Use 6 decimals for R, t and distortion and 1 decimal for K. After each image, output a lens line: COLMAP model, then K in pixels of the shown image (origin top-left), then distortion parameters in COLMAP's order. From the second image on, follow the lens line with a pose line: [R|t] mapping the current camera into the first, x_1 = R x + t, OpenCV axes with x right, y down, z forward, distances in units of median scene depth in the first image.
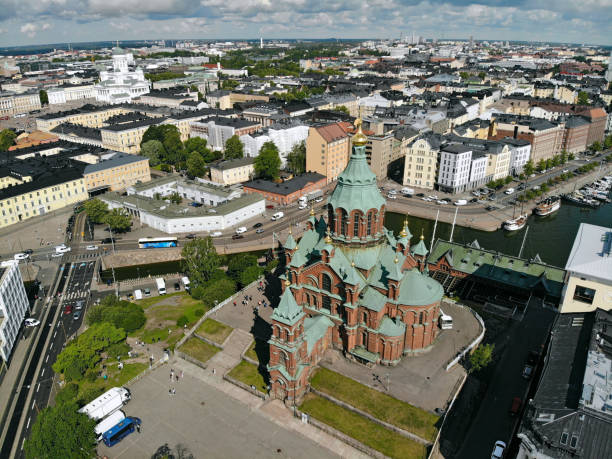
lens RADIAL K [[448.9, 0, 306.7], [0, 448.9, 231.4], [0, 0, 1]] dist [0.098192, -0.245890]
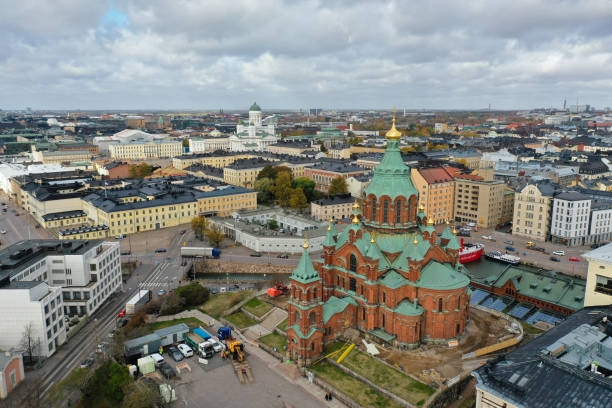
lens RADIAL K [[492.7, 0, 306.0], [0, 492.7, 204.0], [0, 0, 1]] dist [-0.012006, 0.001726]
pose [[0.956880, 0.058096, -0.284613, 0.117396], [-0.116636, 0.974186, -0.193280, 0.097499], [0.266037, 0.218142, 0.938956, -0.070963]]
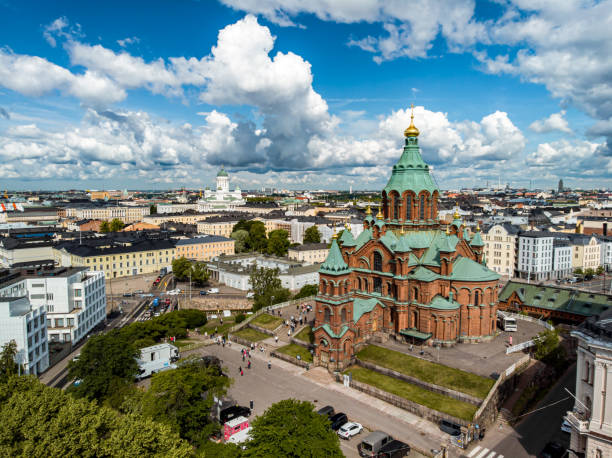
lens RADIAL K [[455.2, 0, 306.6], [0, 455.2, 229.7], [0, 0, 1]] dist [-0.019522, 0.036606]
pose [[0.981961, 0.019188, -0.188109, 0.034837], [-0.076899, 0.949375, -0.304587, 0.165861], [0.172741, 0.313558, 0.933725, -0.000837]]
